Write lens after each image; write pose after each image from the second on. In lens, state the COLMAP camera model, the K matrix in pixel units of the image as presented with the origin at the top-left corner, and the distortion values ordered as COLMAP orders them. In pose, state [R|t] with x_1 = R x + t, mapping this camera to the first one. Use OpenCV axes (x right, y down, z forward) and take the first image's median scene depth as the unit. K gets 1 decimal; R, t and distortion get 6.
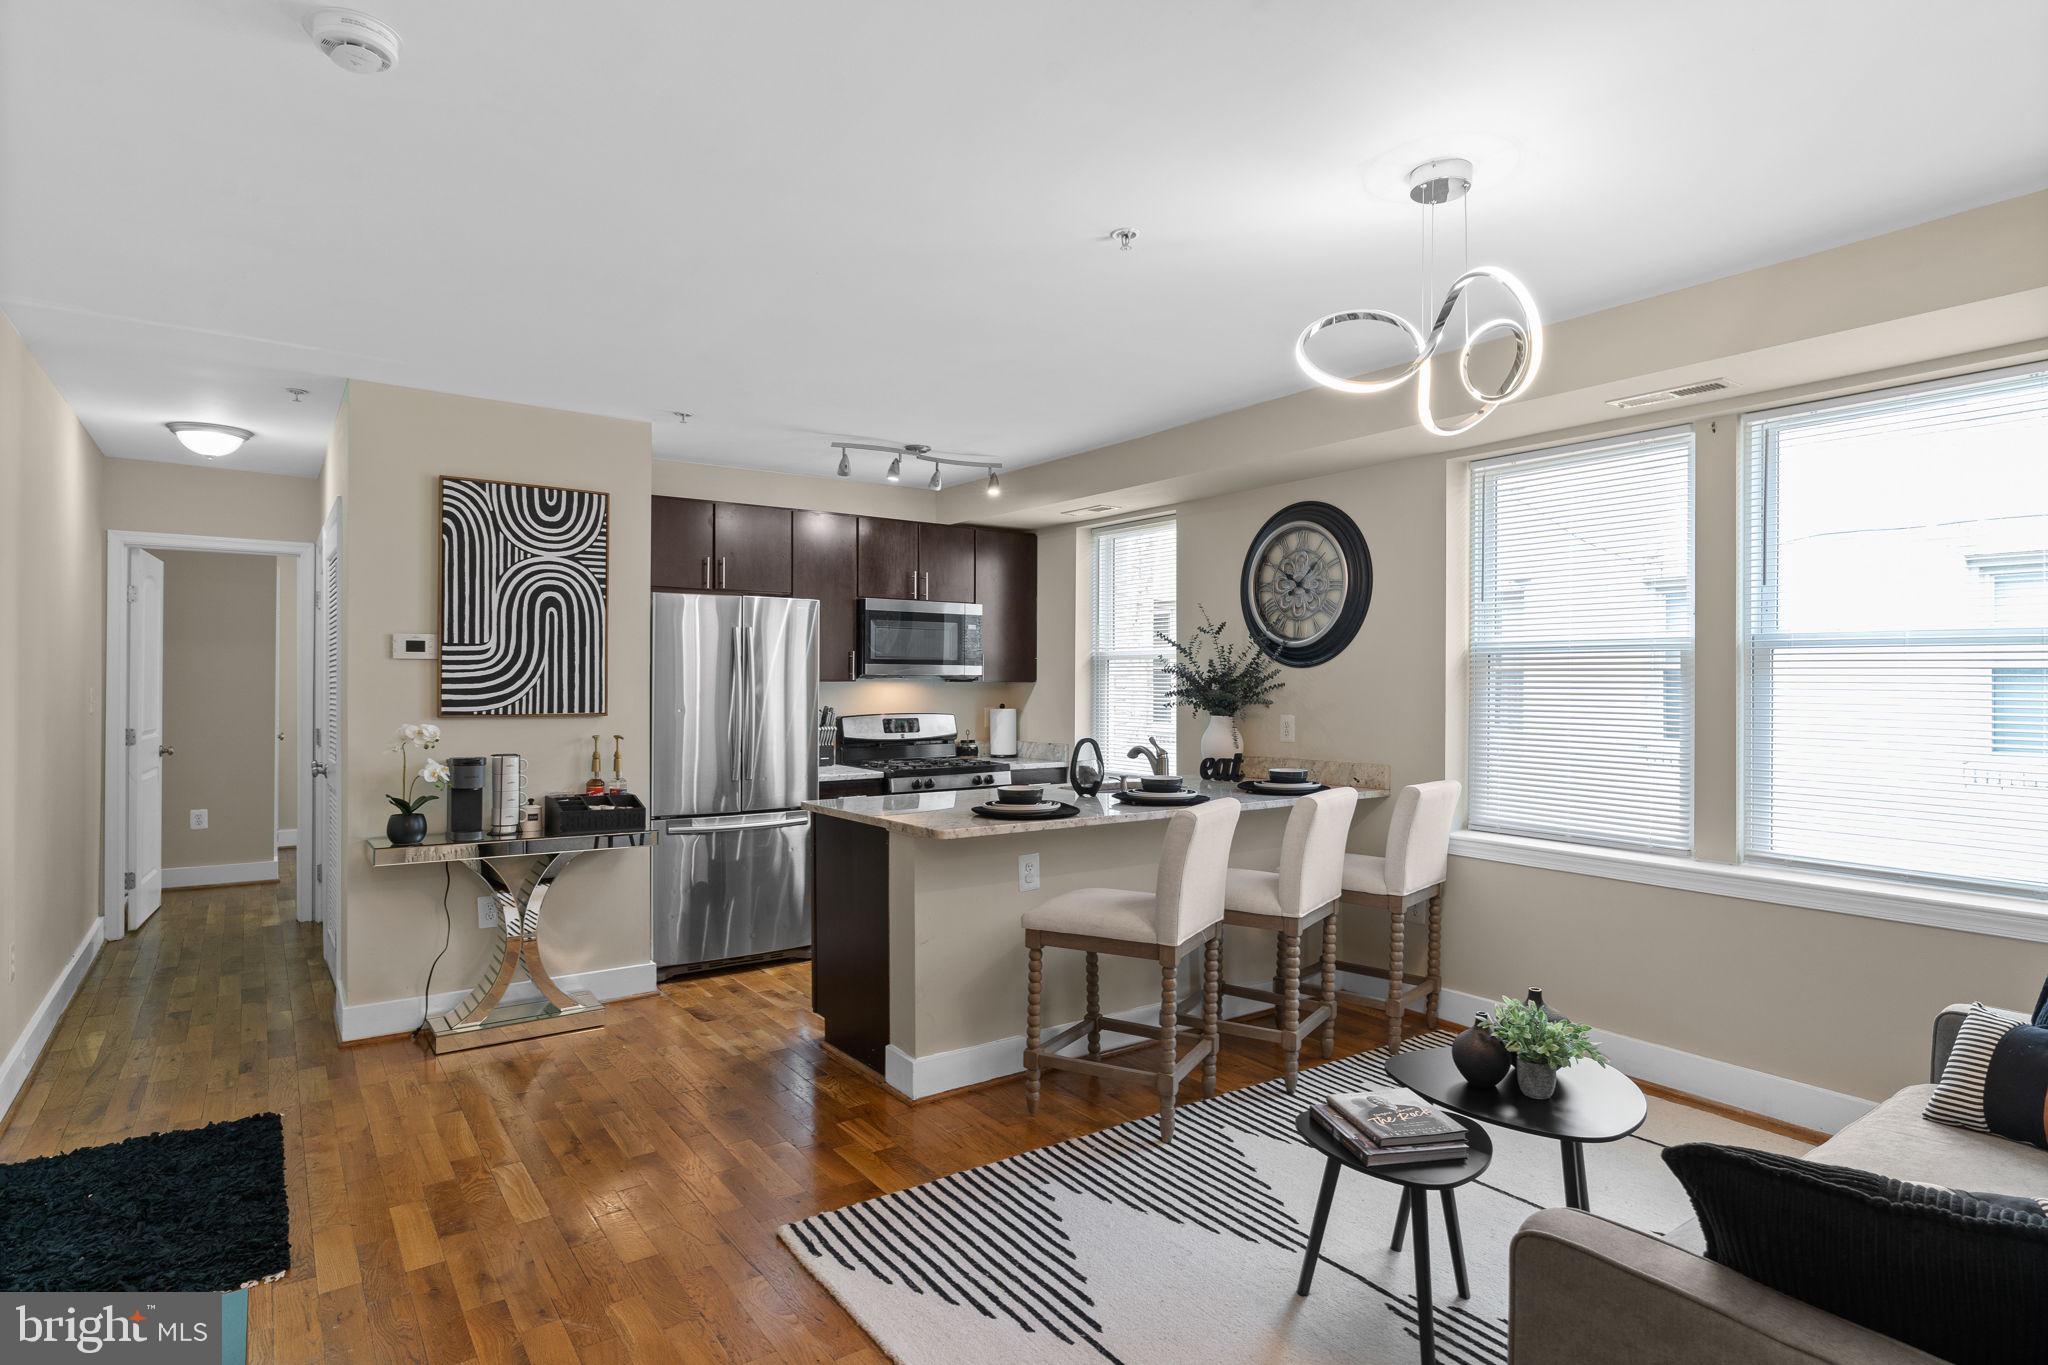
lens RADIAL K [[1083.2, 0, 1020.6], [0, 1083.2, 683.3], [0, 0, 1]] dist [-0.004587, 0.000751]
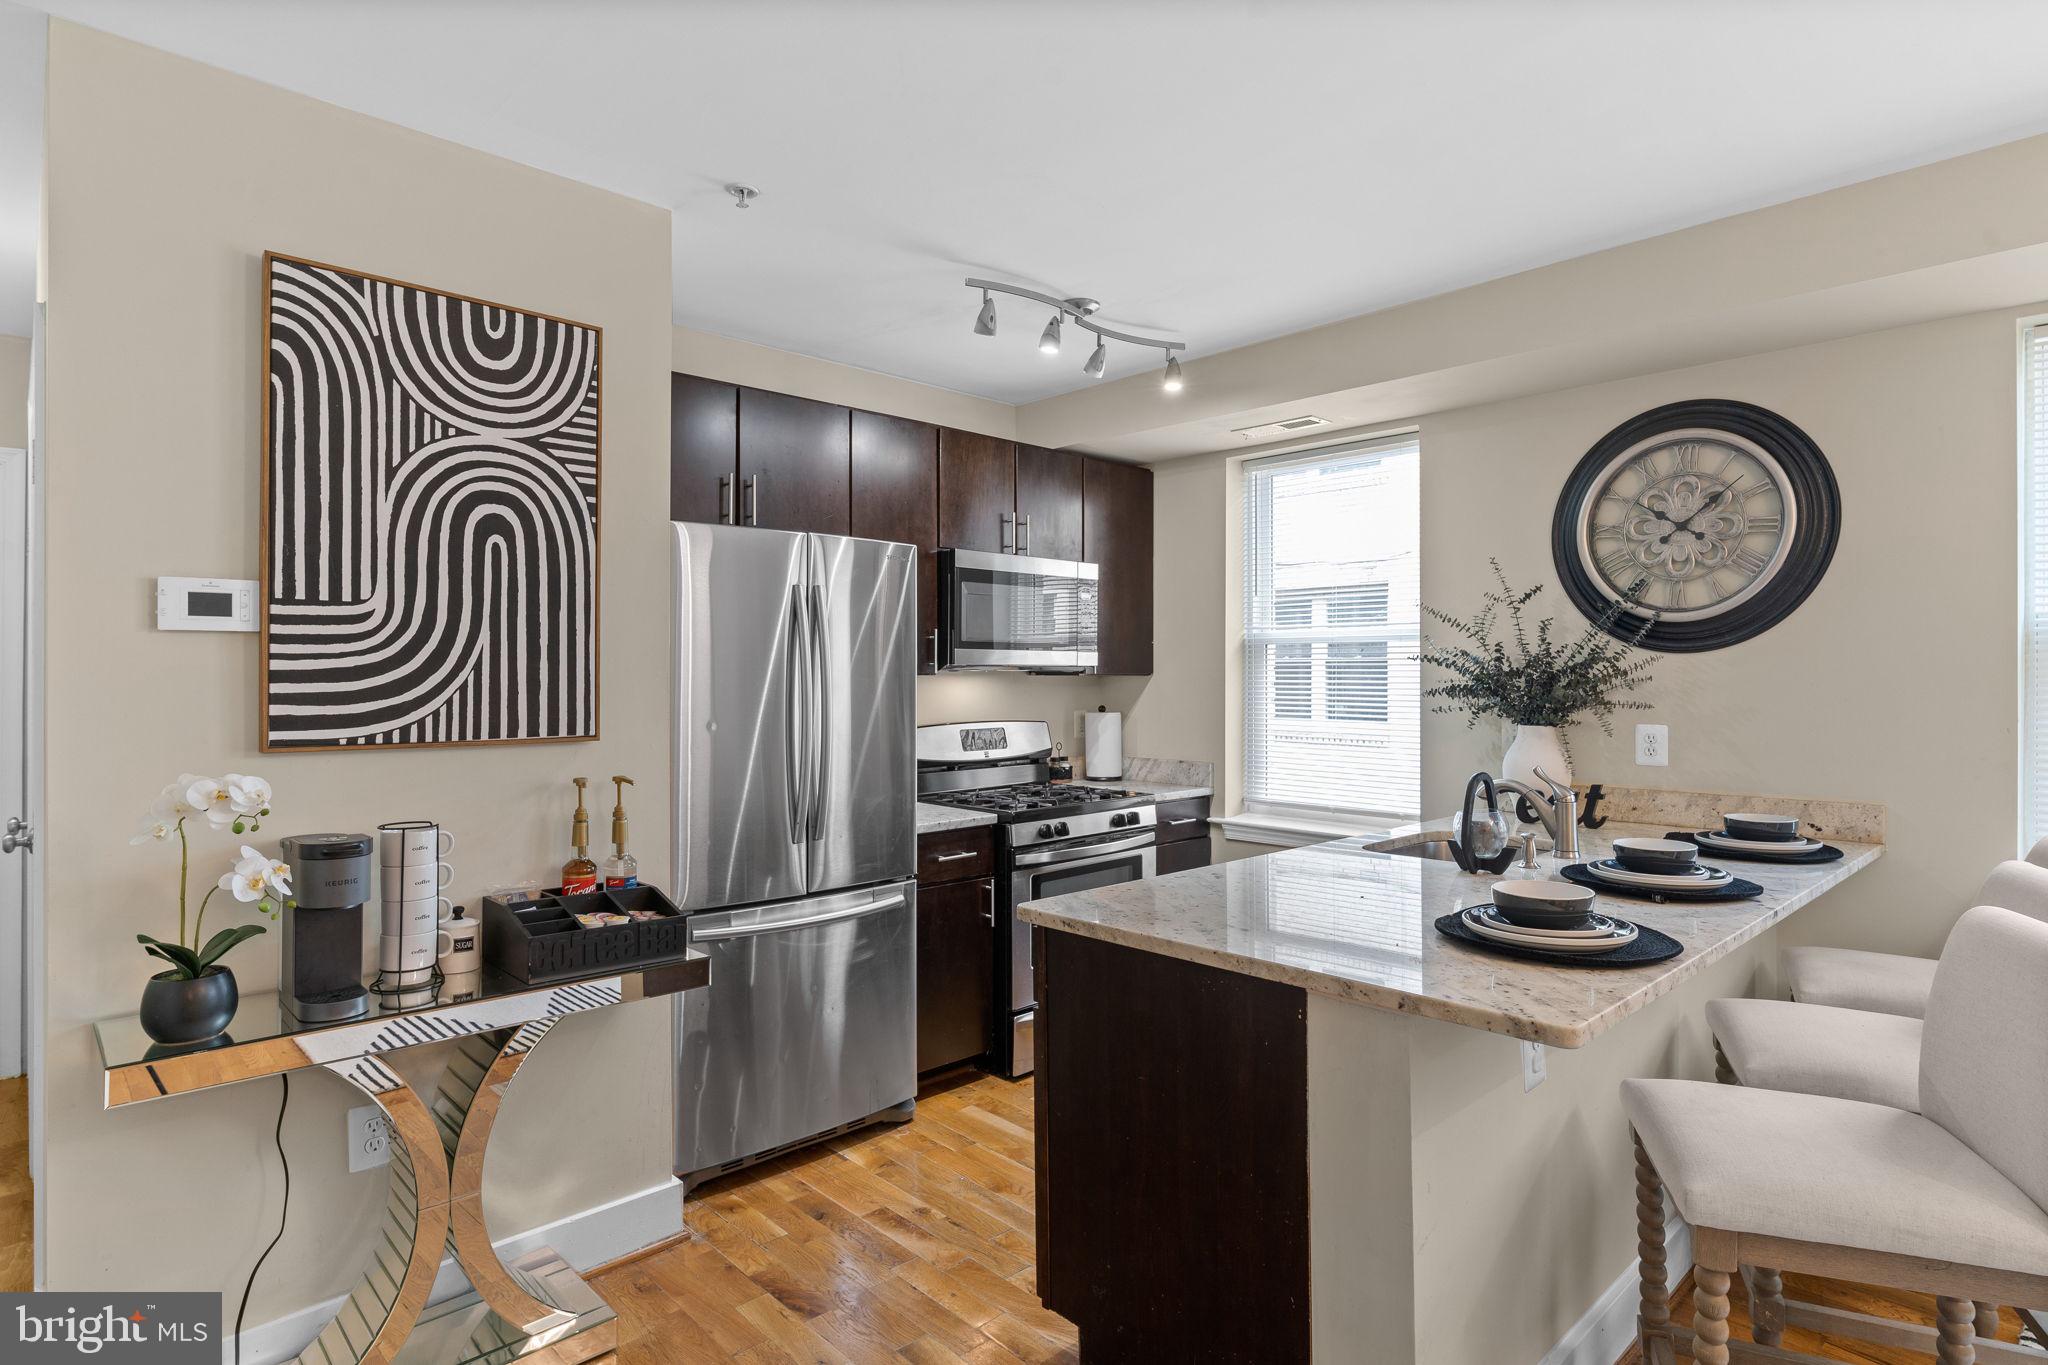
lens RADIAL K [[1083.2, 0, 1029.3], [0, 1083.2, 673.0], [0, 0, 1]] dist [-0.004587, 0.000751]
pose [[0.989832, -0.001943, 0.142231, -0.232485], [0.002170, 0.999997, -0.001446, -0.002191], [-0.142228, 0.001740, 0.989832, 0.411455]]
